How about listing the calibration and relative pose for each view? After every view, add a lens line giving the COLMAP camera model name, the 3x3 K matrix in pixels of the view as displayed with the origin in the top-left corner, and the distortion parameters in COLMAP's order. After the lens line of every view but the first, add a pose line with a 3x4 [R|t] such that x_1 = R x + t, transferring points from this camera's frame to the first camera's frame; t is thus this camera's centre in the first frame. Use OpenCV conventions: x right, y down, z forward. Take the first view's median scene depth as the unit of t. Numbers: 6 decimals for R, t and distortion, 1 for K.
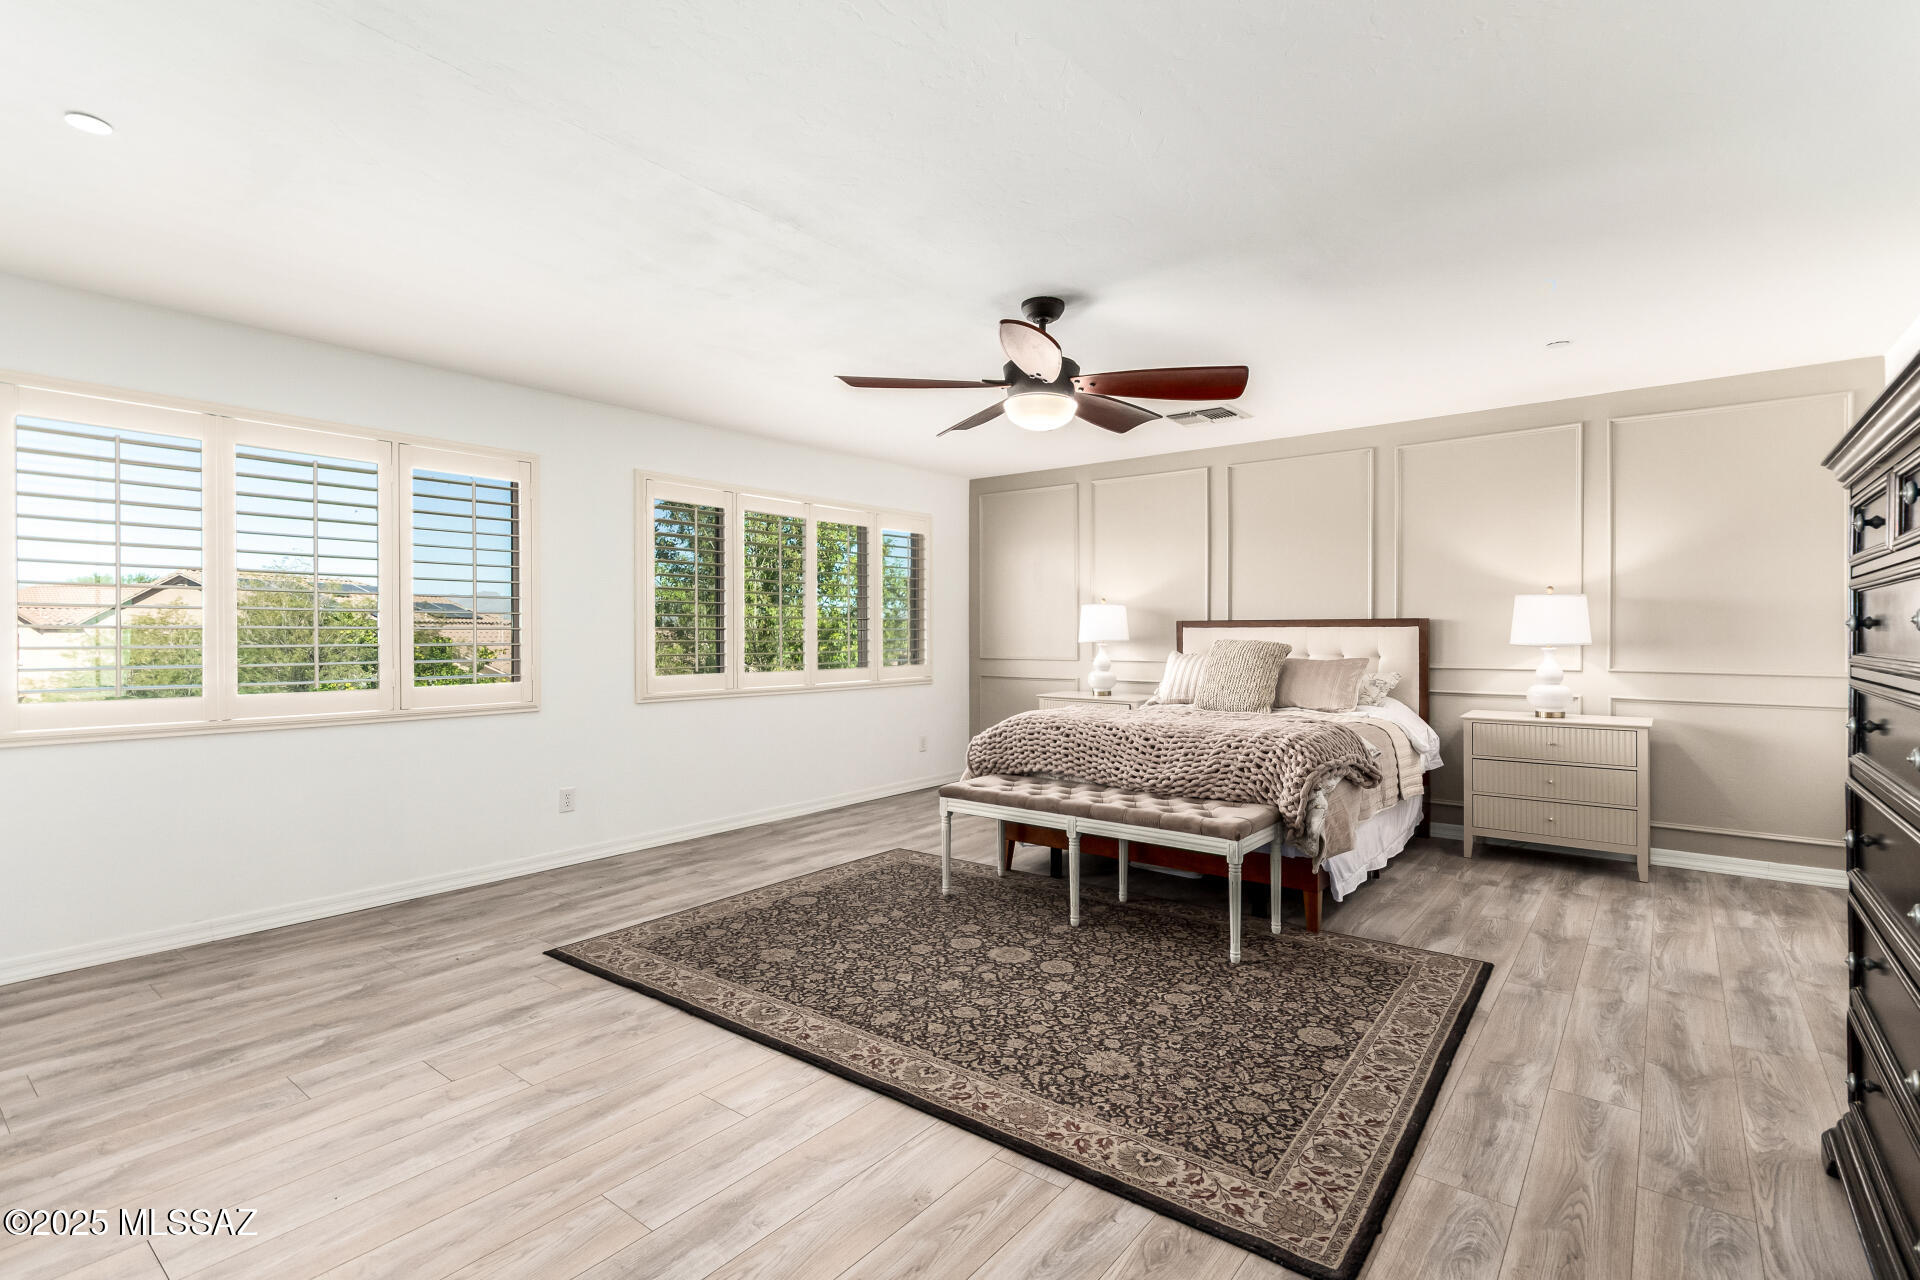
lens RADIAL K [[899.4, 0, 960.0], [0, 899.4, 640.0], [0, 0, 1]] dist [0.000362, 0.000038]
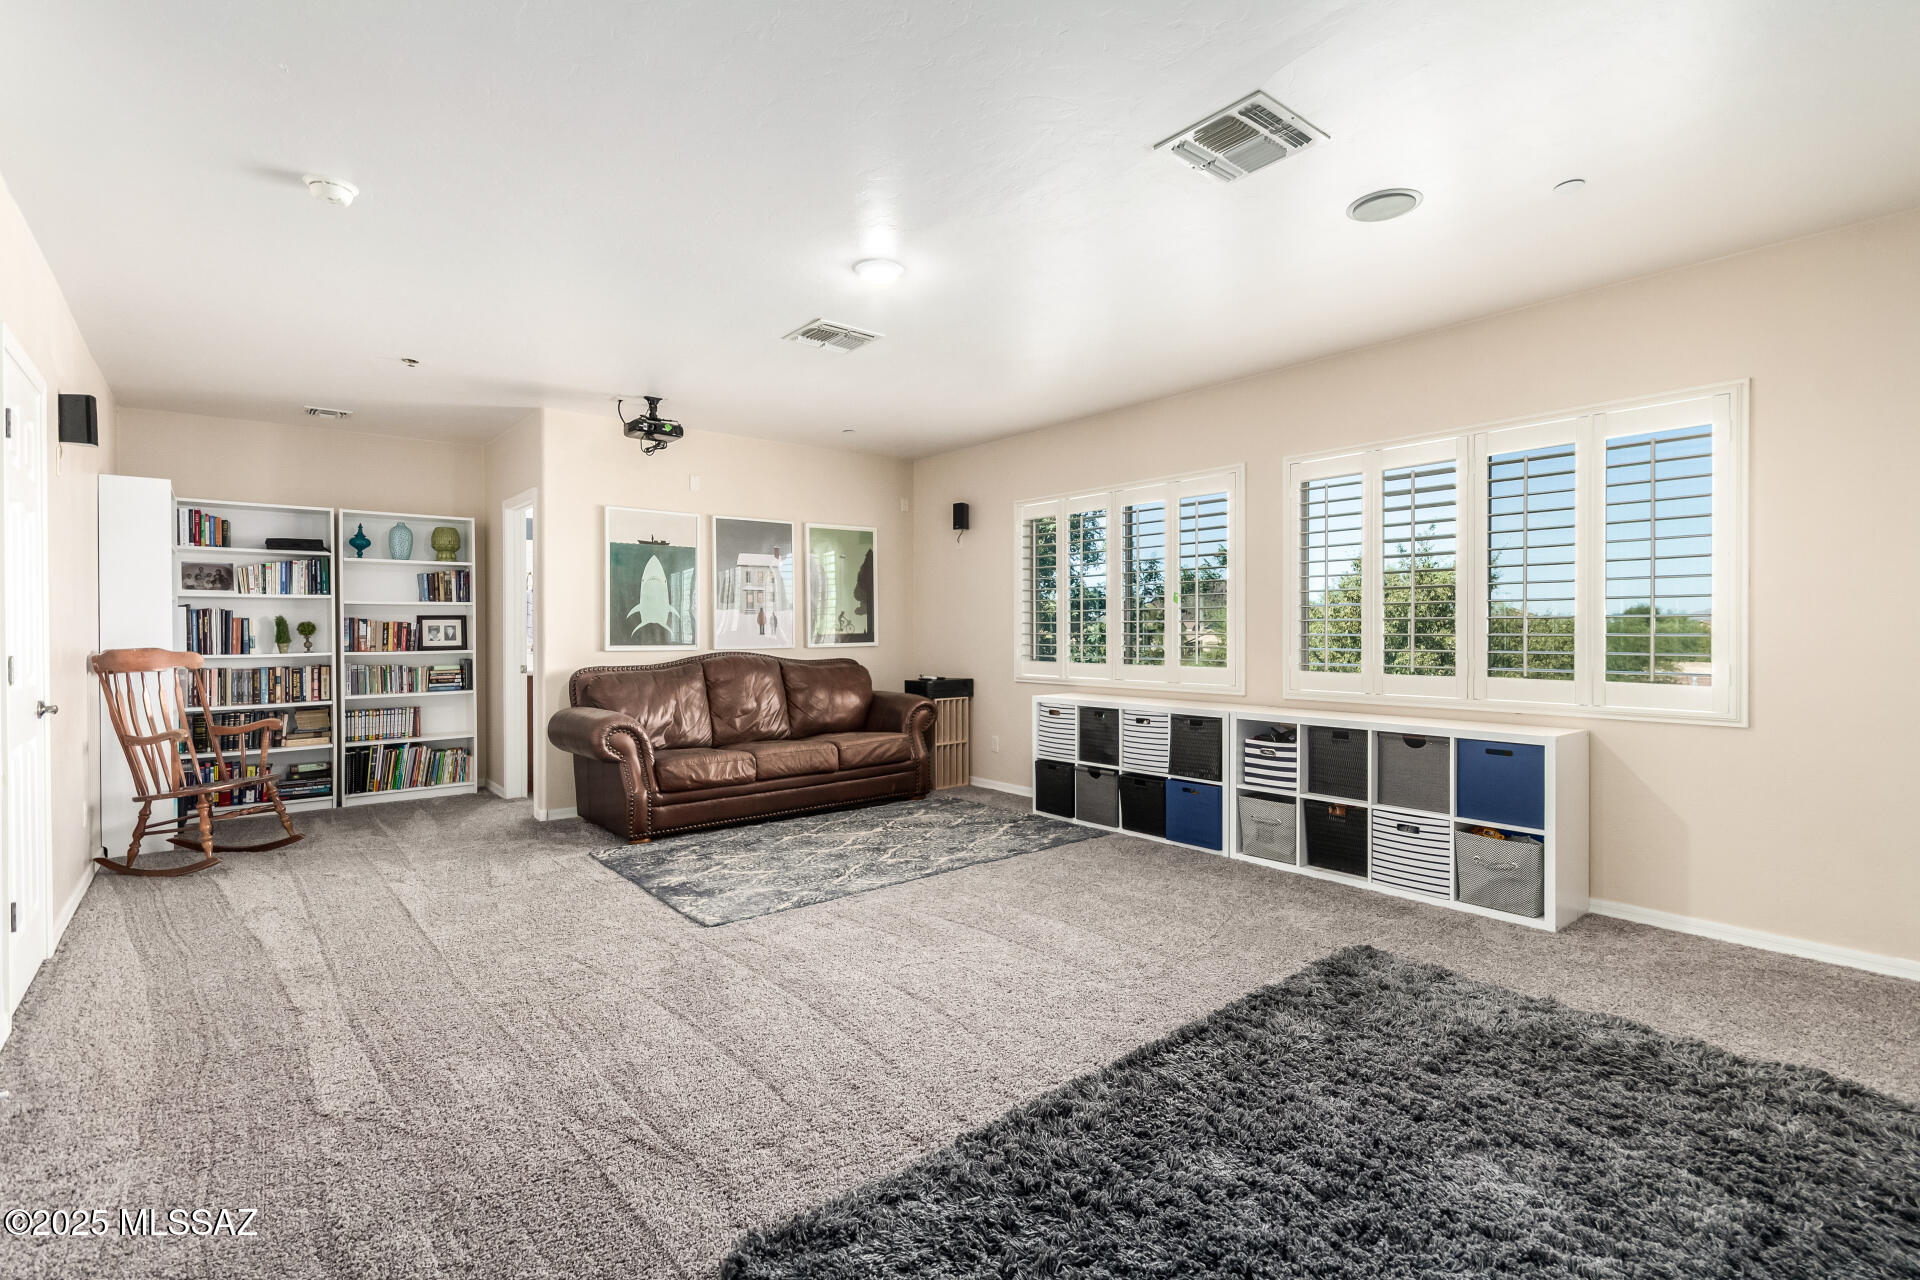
lens RADIAL K [[899.4, 0, 960.0], [0, 899.4, 640.0], [0, 0, 1]] dist [0.000362, 0.000038]
pose [[-0.218989, 0.015114, -0.975610, 0.482360], [0.002766, 0.999886, 0.014869, -0.005281], [0.975723, 0.000557, -0.219006, 0.650400]]
